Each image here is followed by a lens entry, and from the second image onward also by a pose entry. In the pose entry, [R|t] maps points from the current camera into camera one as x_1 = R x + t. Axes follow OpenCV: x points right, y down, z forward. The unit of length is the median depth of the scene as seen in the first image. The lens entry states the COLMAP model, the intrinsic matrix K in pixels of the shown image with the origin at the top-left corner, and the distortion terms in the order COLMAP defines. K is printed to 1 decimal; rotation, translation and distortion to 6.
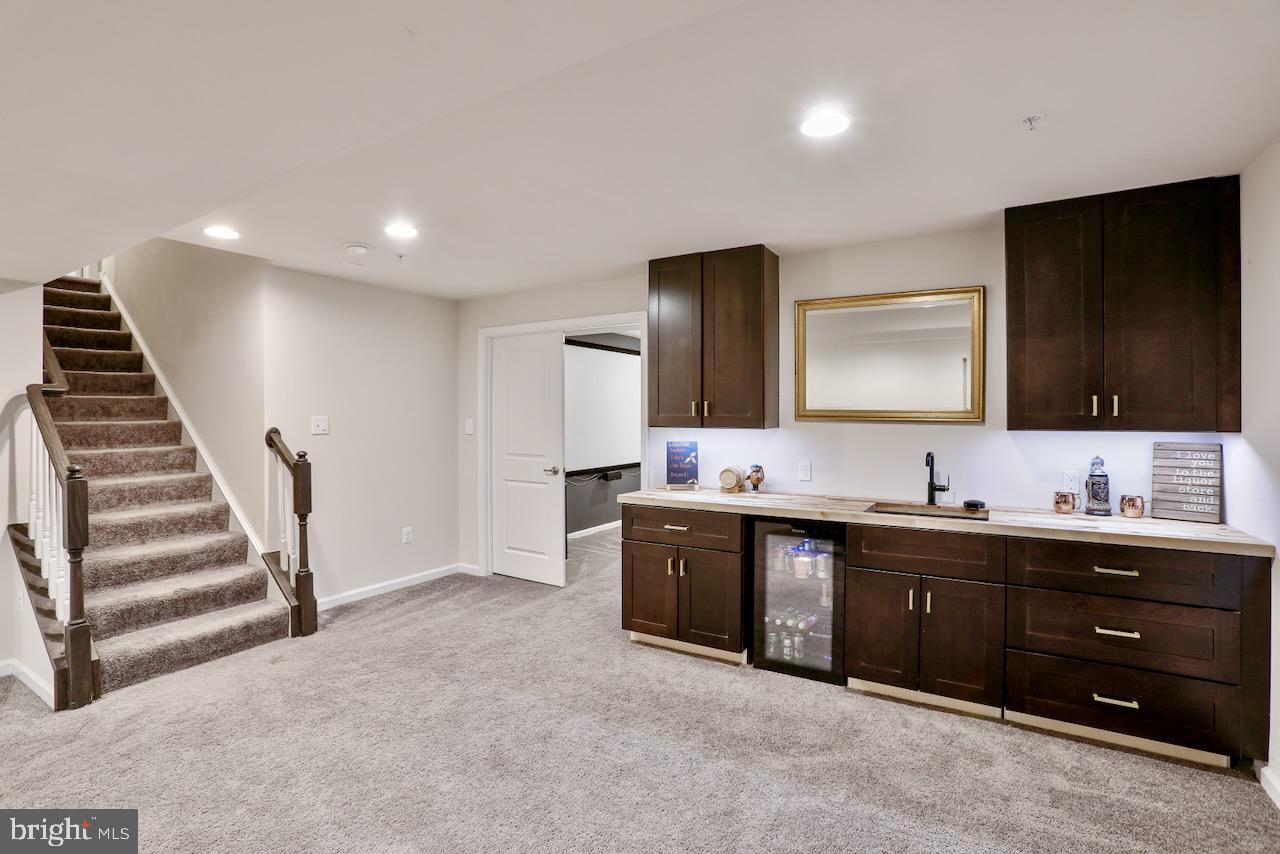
lens RADIAL K [[593.3, 0, 623.8], [0, 593.3, 413.4], [0, 0, 1]] dist [-0.072631, 0.029147]
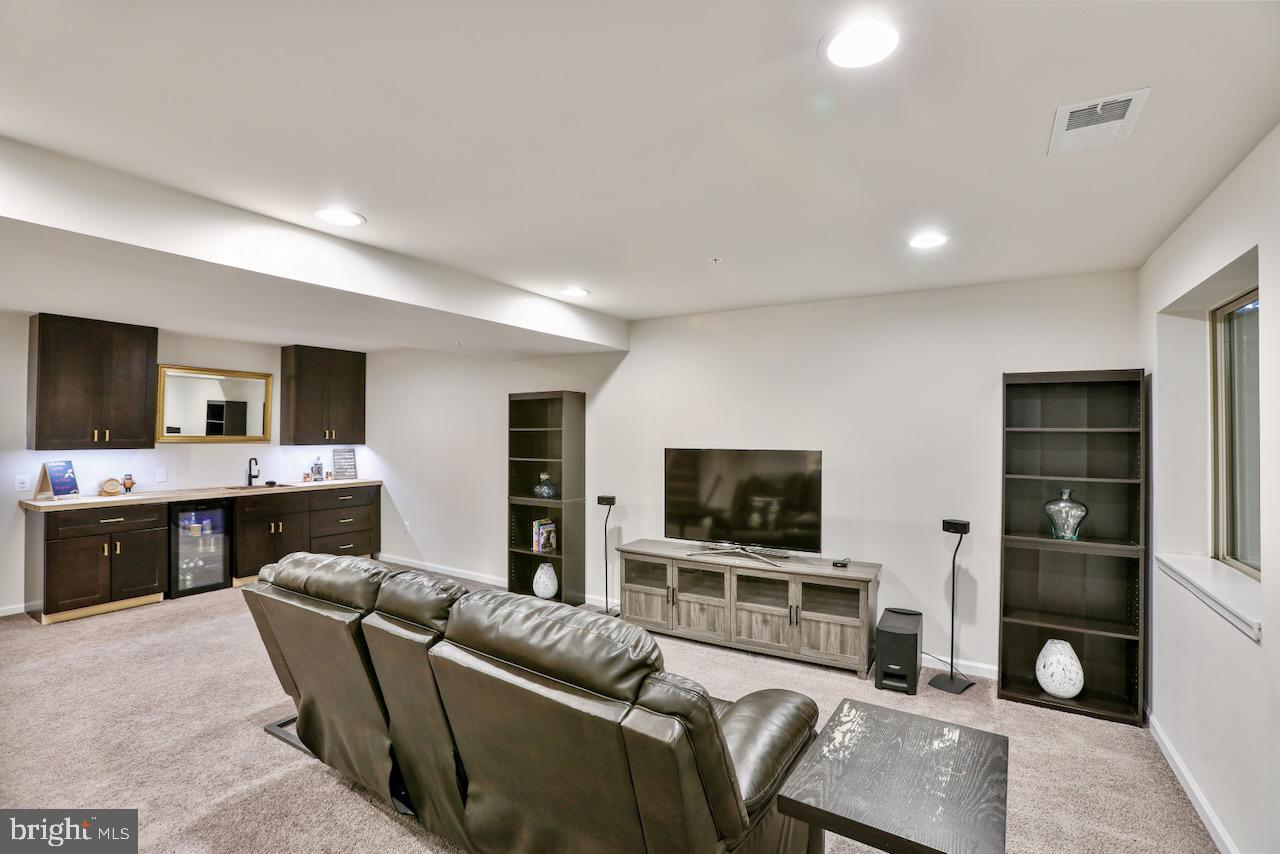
lens RADIAL K [[571.2, 0, 629.7], [0, 571.2, 434.6], [0, 0, 1]] dist [-0.069364, 0.025480]
pose [[0.003812, -0.004005, 0.999985, -1.303487], [-0.006627, 0.999970, 0.004030, -0.026382], [-0.999971, -0.006643, 0.003785, -0.252537]]
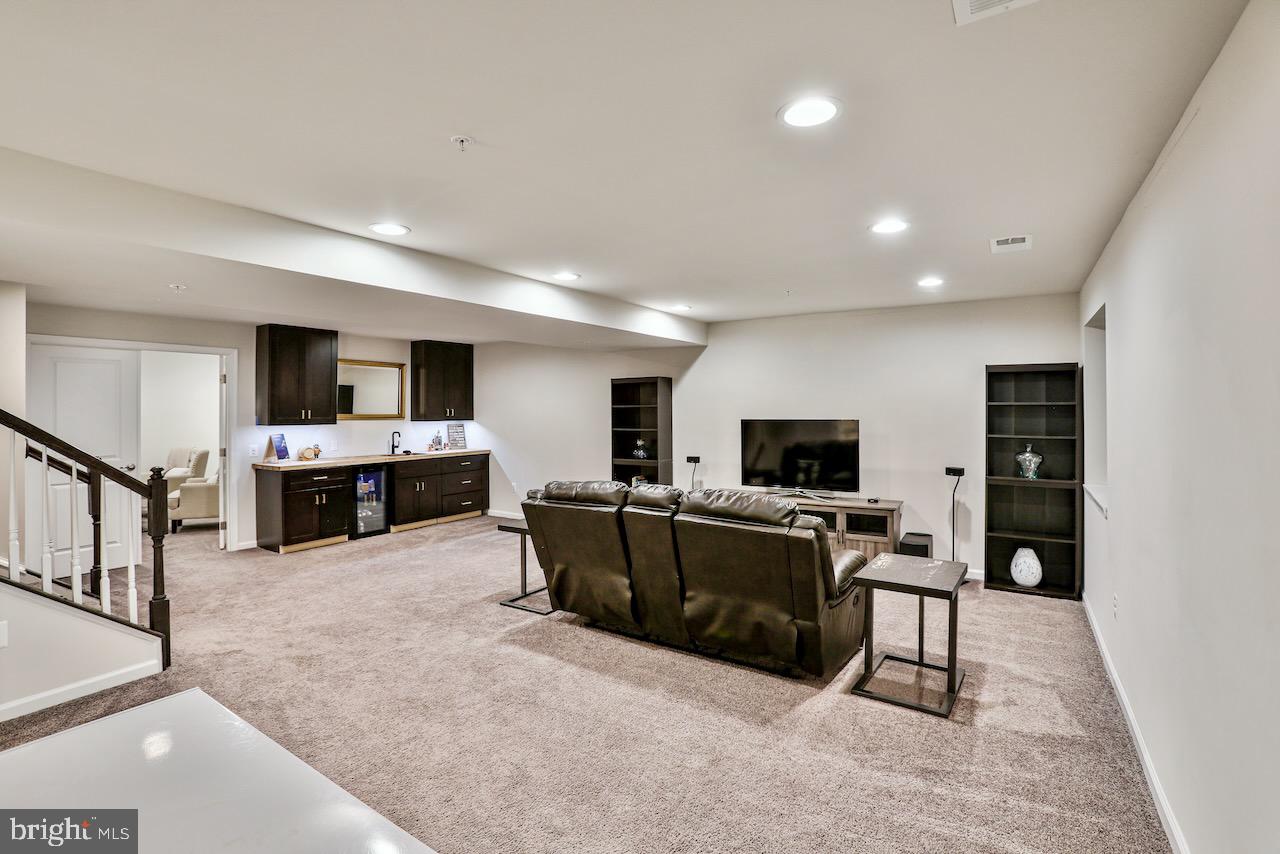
lens RADIAL K [[593.3, 0, 623.8], [0, 593.3, 413.4], [0, 0, 1]] dist [-0.072631, 0.029147]
pose [[0.033244, -0.008375, 0.999412, -1.855624], [0.002718, 0.999962, 0.008289, -0.025415], [-0.999444, 0.002440, 0.033266, -0.019505]]
